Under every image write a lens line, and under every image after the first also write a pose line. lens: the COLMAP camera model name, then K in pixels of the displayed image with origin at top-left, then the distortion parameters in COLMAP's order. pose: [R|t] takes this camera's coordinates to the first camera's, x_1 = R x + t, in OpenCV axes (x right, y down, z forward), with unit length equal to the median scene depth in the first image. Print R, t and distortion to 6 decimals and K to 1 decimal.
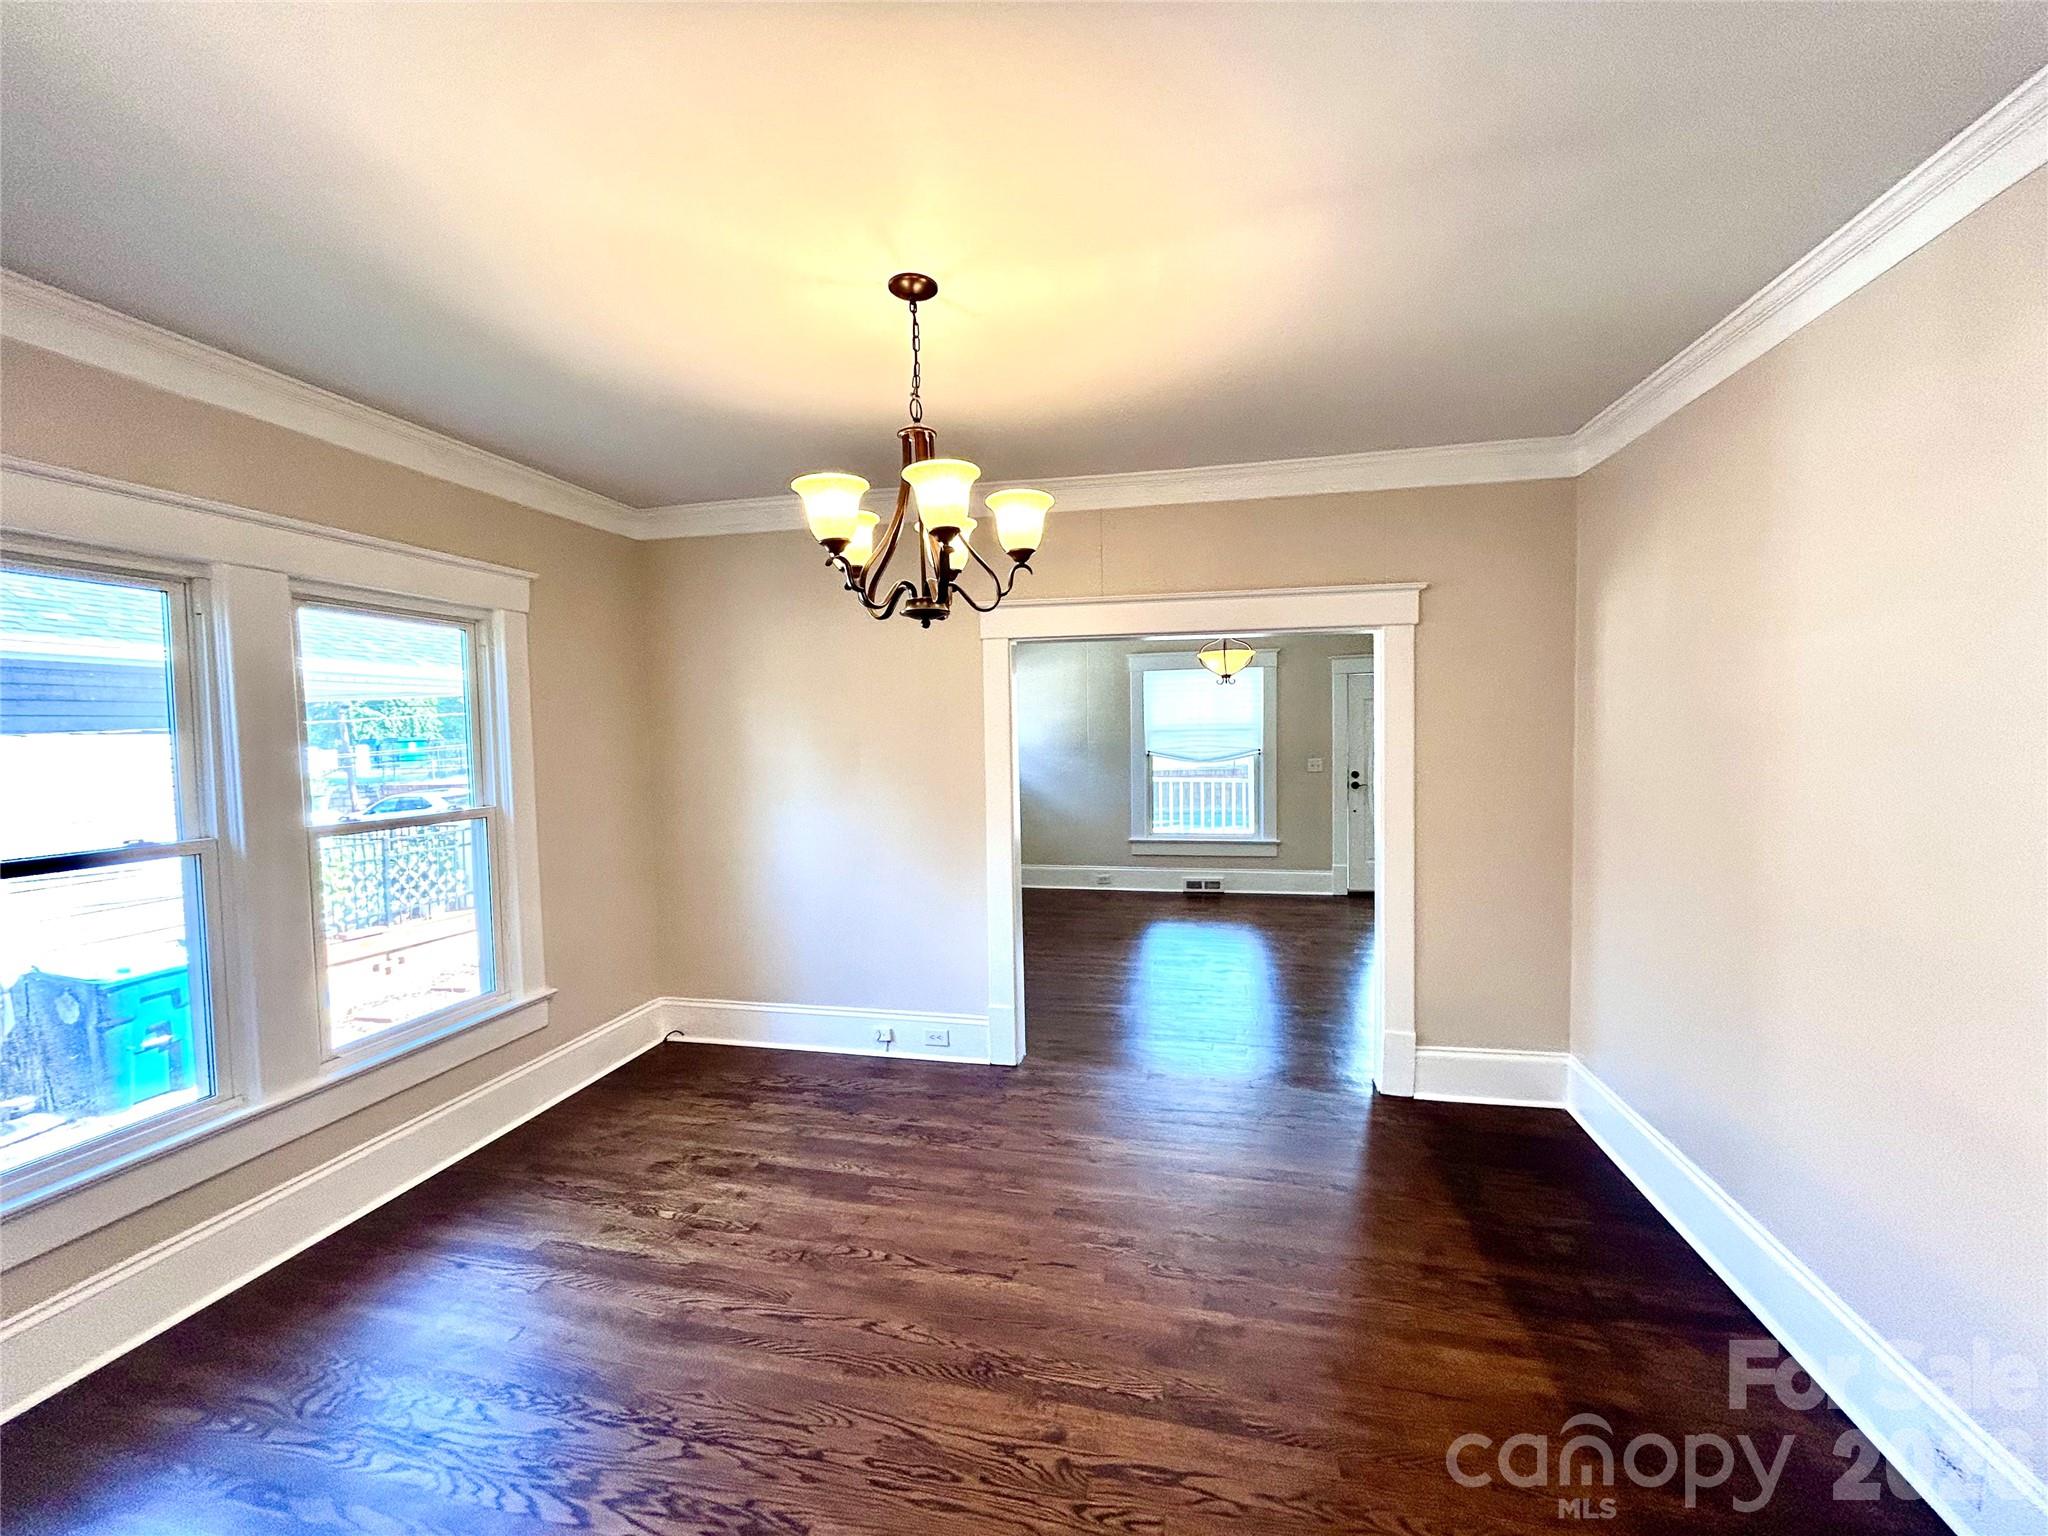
lens RADIAL K [[817.2, 0, 1024.0], [0, 817.2, 768.0], [0, 0, 1]] dist [0.018264, 0.000071]
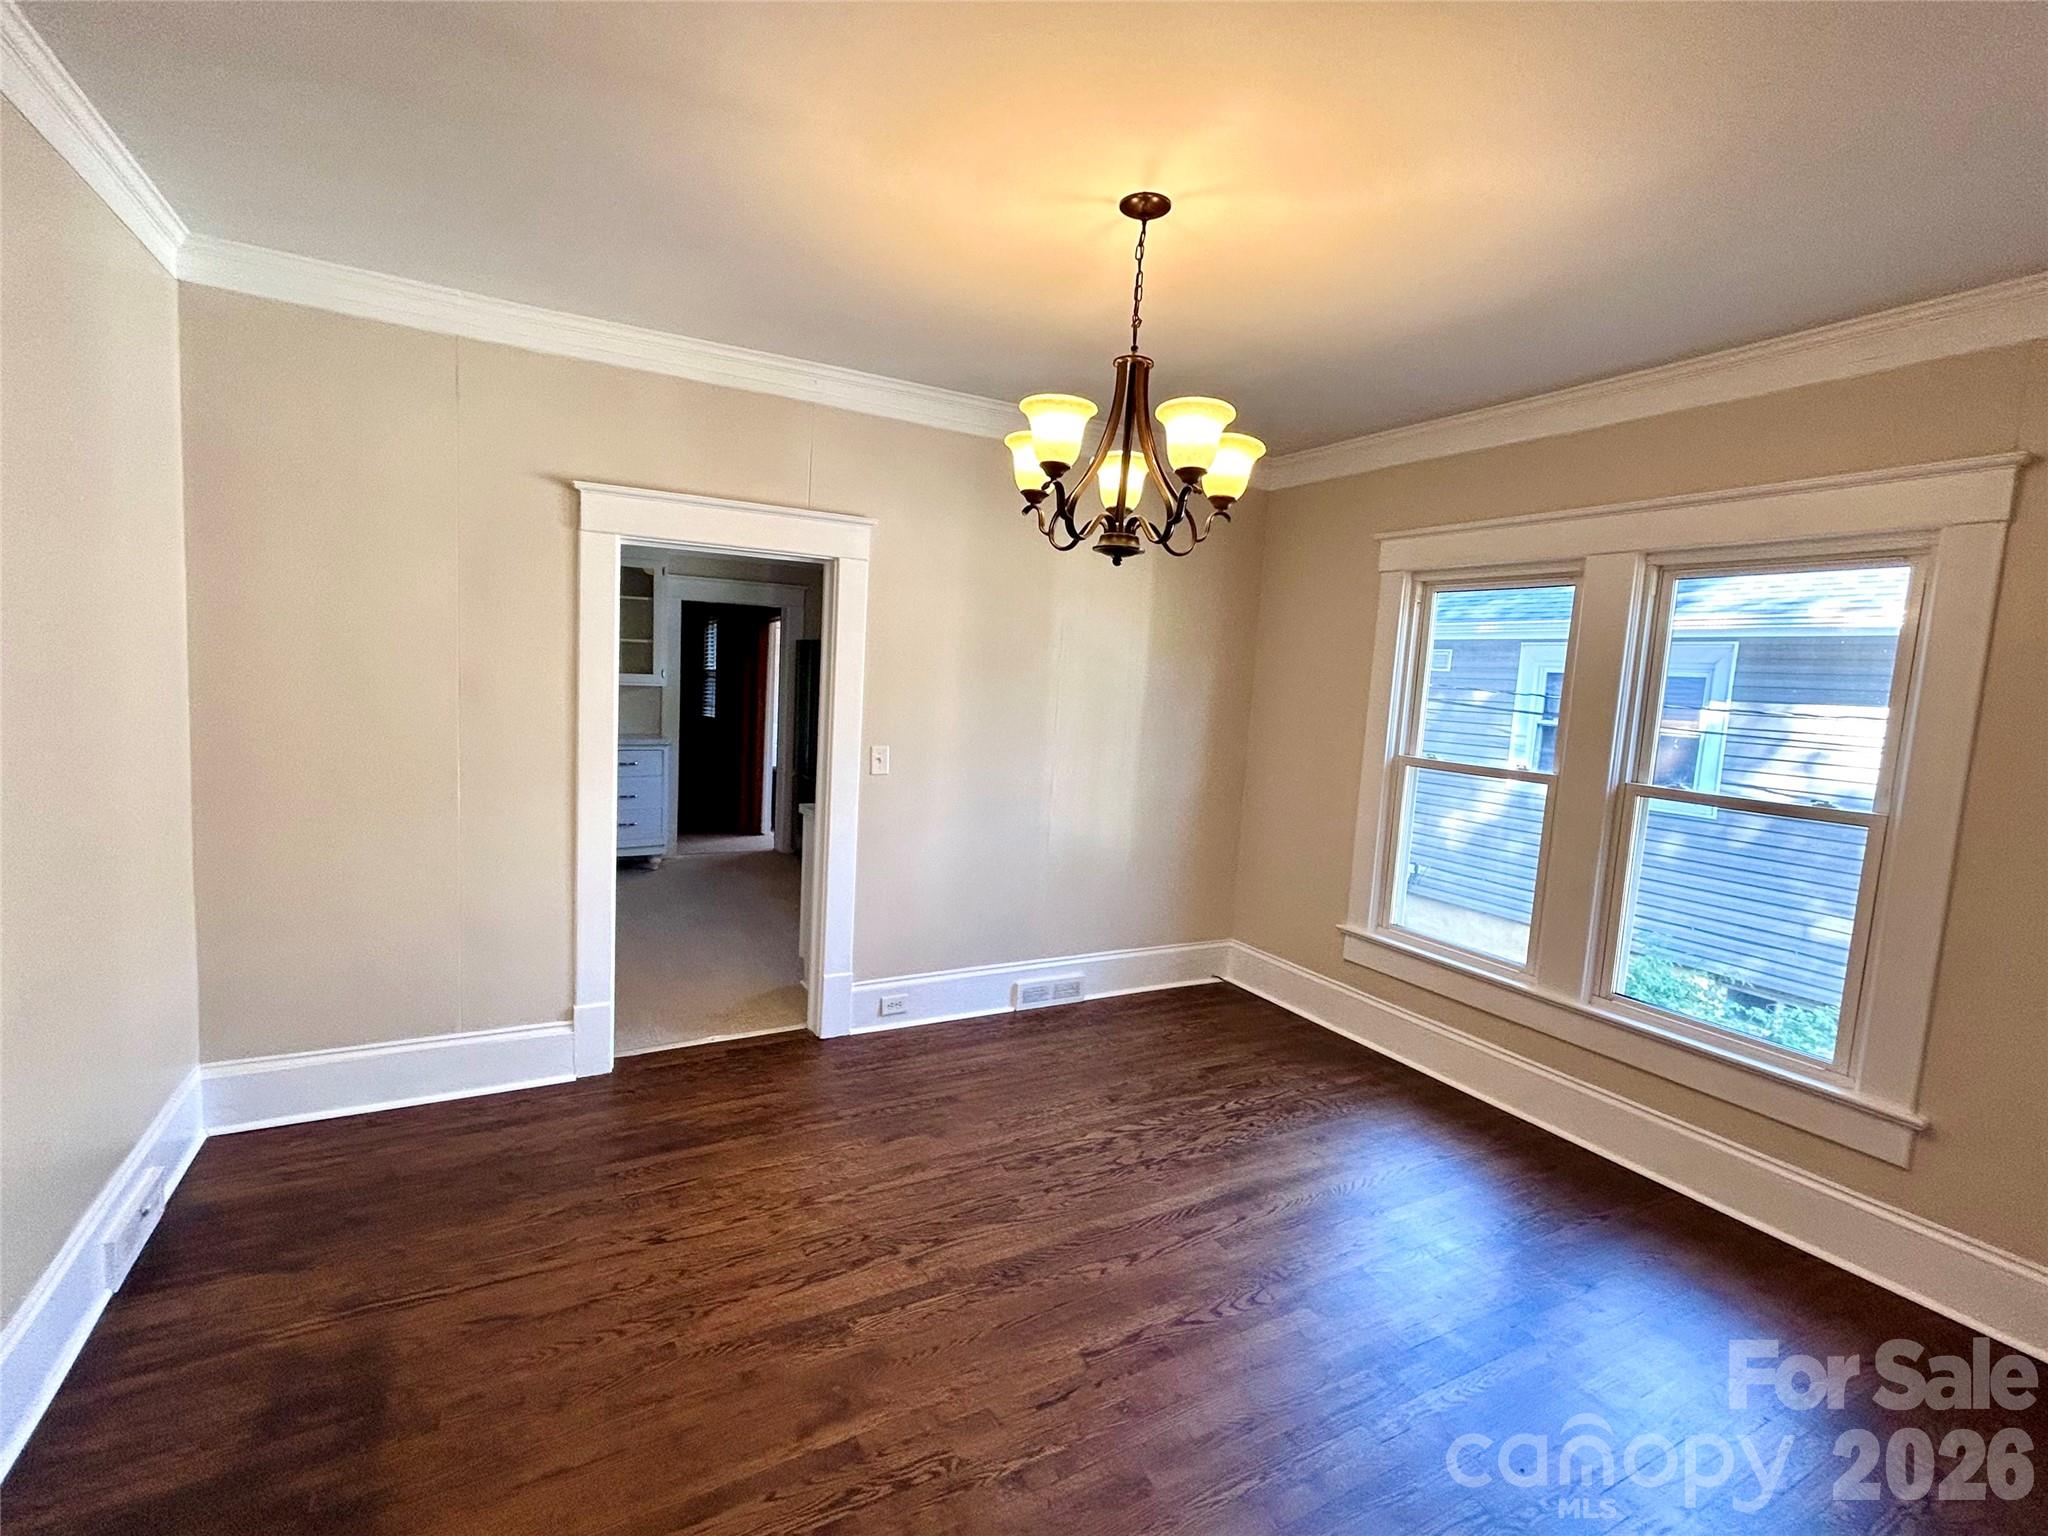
lens RADIAL K [[895.1, 0, 1024.0], [0, 895.1, 768.0], [0, 0, 1]] dist [-0.001875, 0.000706]
pose [[-0.736534, 0.042565, -0.675060, 0.660305], [-0.077093, 0.986232, 0.146300, -0.079579], [0.671993, 0.159797, -0.723112, 1.673226]]
